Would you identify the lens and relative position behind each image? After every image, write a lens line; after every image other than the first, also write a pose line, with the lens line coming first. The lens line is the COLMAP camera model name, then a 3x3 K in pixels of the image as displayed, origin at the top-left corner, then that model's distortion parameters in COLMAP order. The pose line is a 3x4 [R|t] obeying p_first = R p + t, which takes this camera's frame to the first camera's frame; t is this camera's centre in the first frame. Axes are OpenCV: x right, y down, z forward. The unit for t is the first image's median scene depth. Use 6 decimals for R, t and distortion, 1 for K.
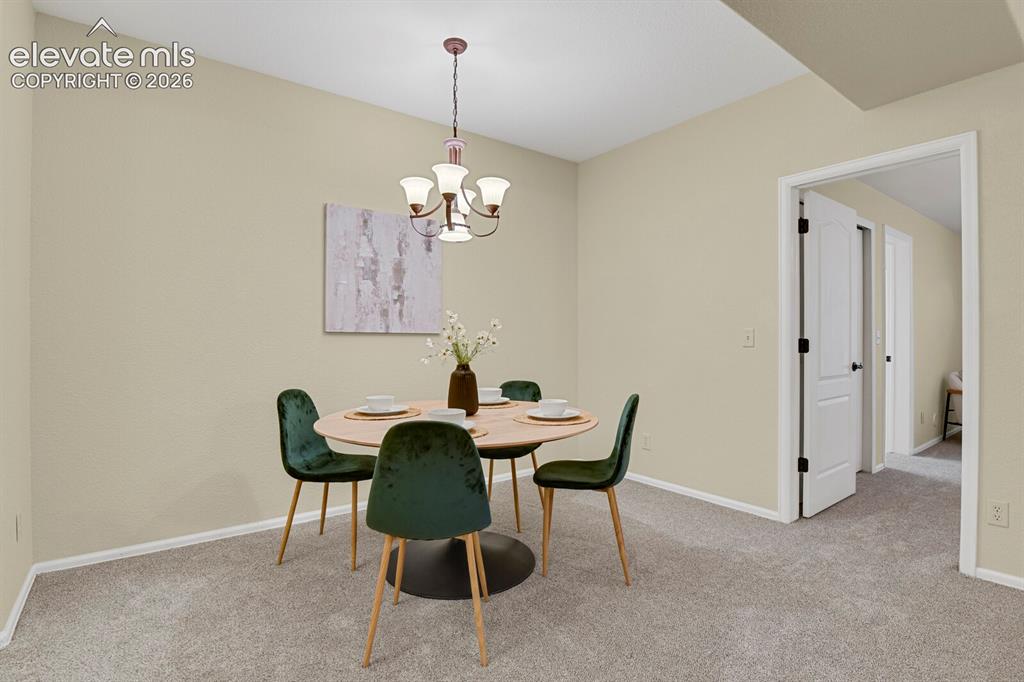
lens RADIAL K [[498.8, 0, 509.6], [0, 498.8, 337.8], [0, 0, 1]] dist [-0.027073, -0.003469]
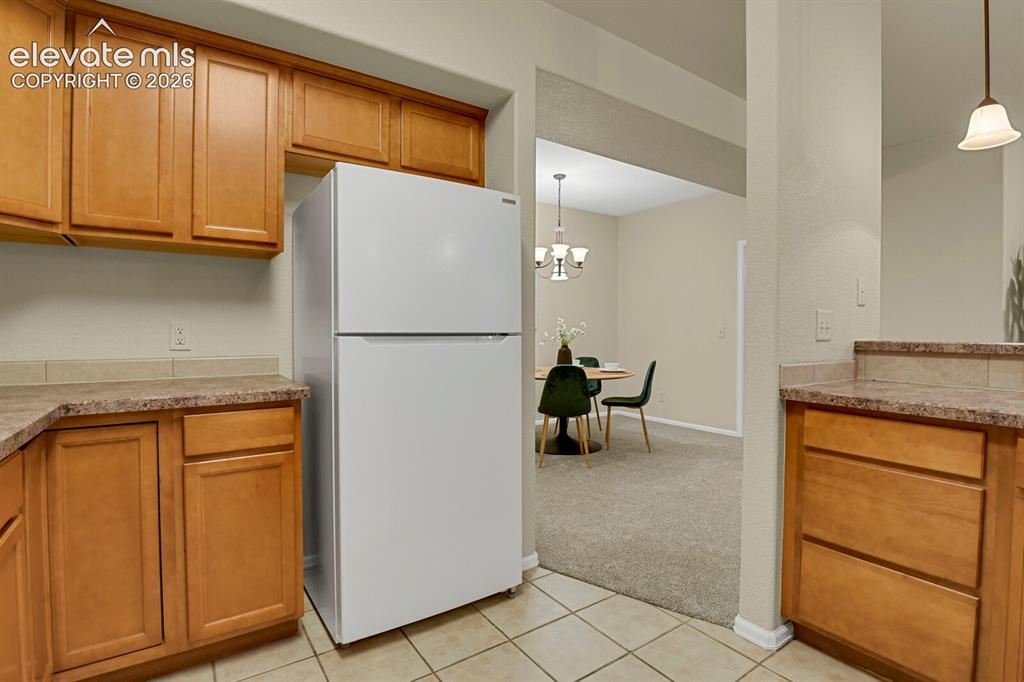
lens RADIAL K [[498.8, 0, 513.0], [0, 498.8, 338.5], [0, 0, 1]] dist [-0.027073, -0.003469]
pose [[0.999252, 0.002177, -0.038609, -0.218532], [-0.001545, 0.999865, 0.016378, -0.003690], [0.038640, -0.016306, 0.999120, -0.940728]]
